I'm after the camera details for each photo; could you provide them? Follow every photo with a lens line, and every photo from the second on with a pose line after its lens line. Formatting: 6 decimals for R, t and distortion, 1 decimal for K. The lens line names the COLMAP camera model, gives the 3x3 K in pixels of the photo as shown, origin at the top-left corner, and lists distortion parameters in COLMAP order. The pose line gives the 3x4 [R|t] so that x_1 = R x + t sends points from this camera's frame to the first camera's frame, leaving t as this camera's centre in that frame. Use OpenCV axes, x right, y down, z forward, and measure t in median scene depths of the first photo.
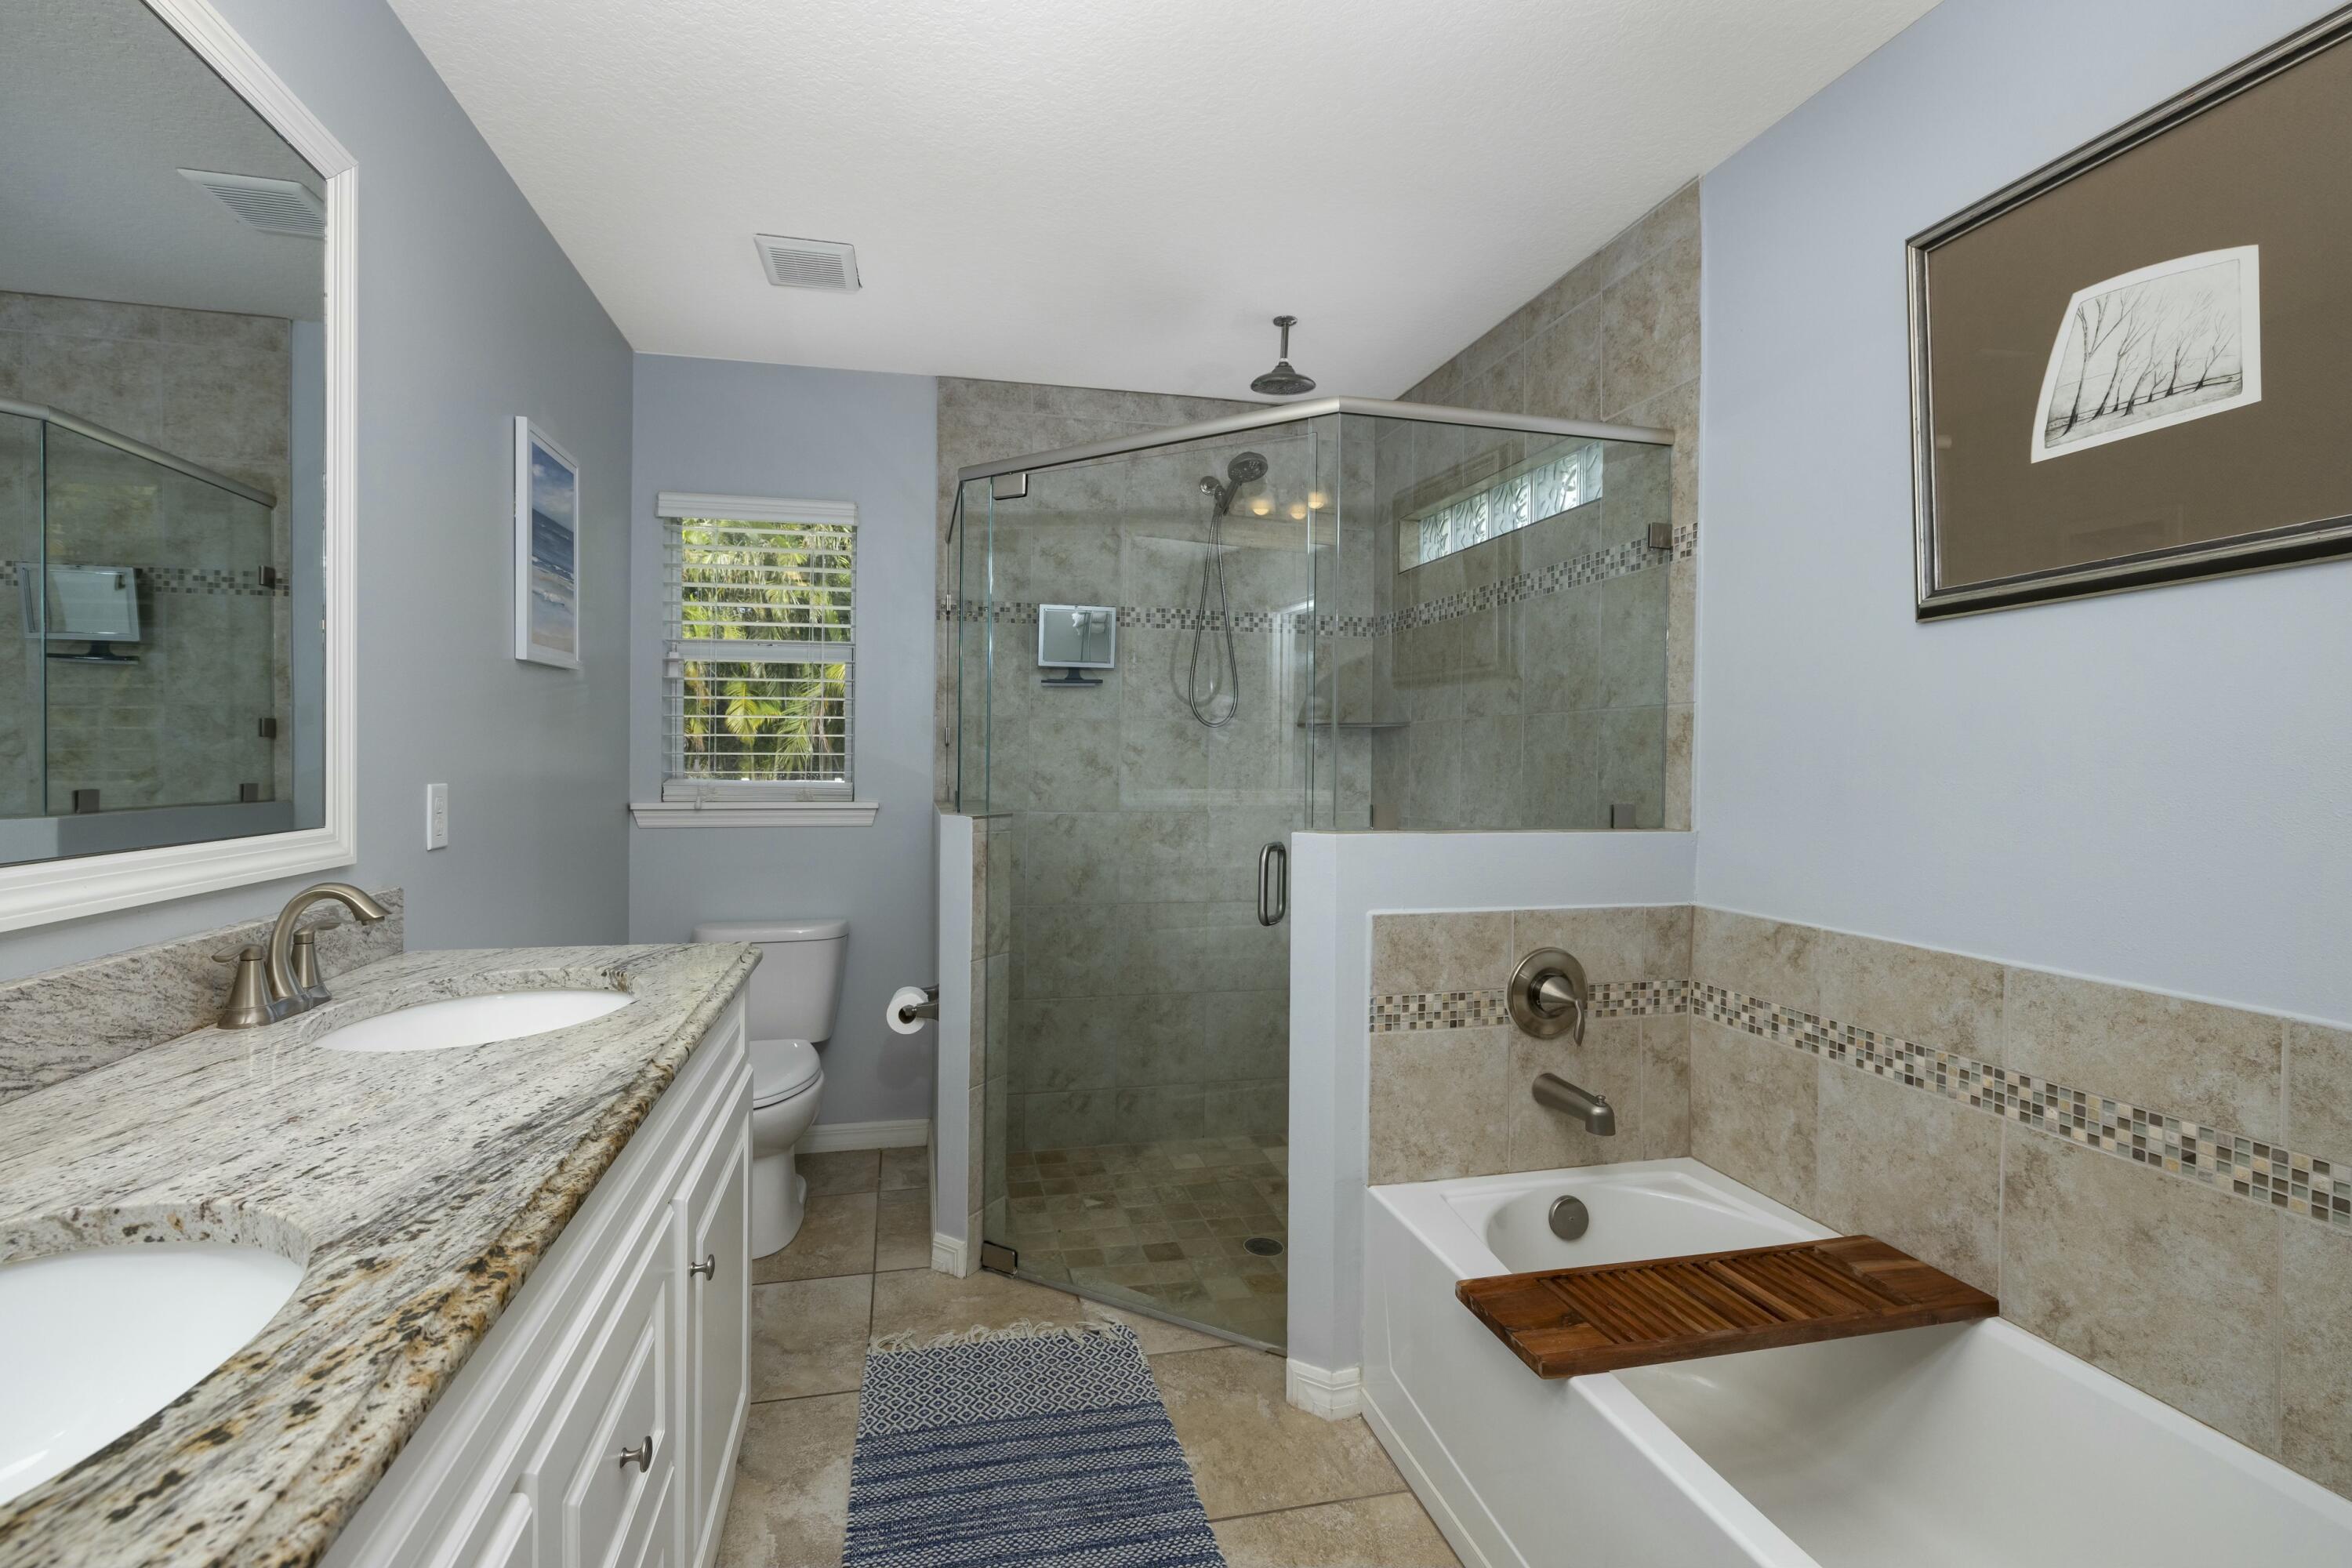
lens RADIAL K [[988.1, 0, 1163.1], [0, 988.1, 765.8], [0, 0, 1]] dist [0.003154, 0.000319]
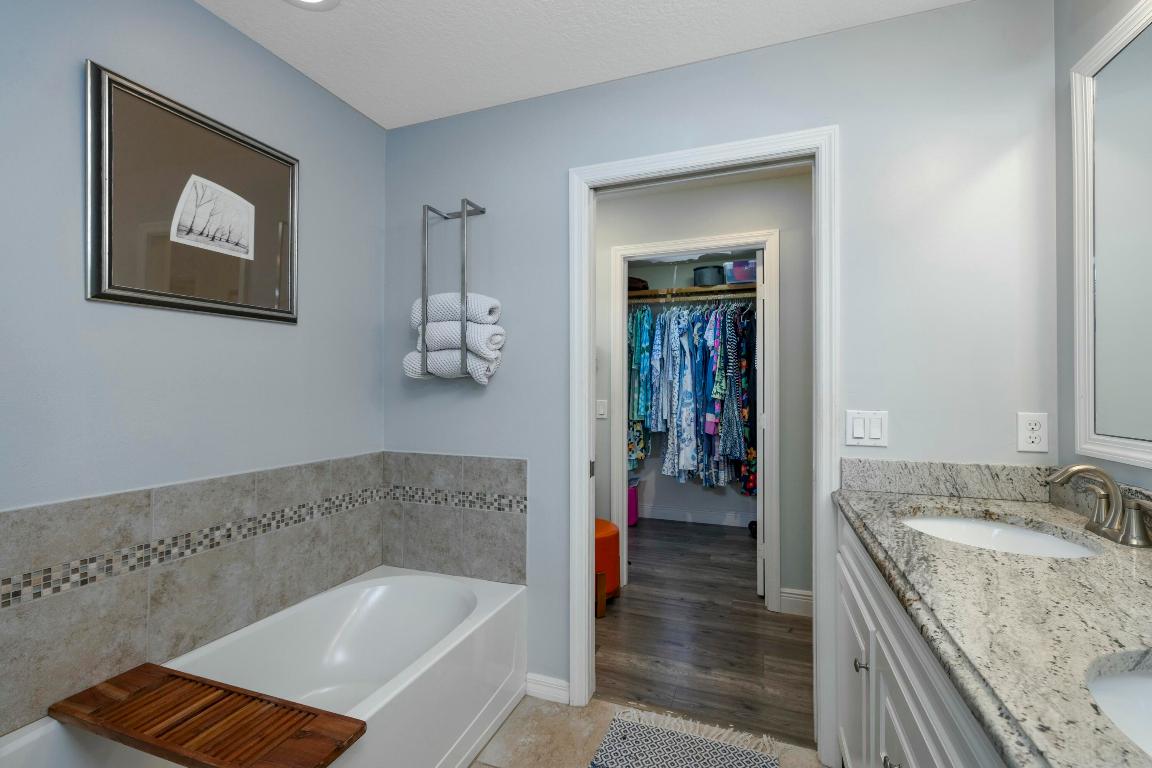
lens RADIAL K [[484.0, 0, 538.1], [0, 484.0, 388.2], [0, 0, 1]] dist [0.003154, 0.000319]
pose [[-0.775140, -0.010733, 0.631699, -0.373713], [-0.006884, 0.999940, 0.008542, -0.012023], [-0.631752, 0.002273, -0.775167, 1.359143]]
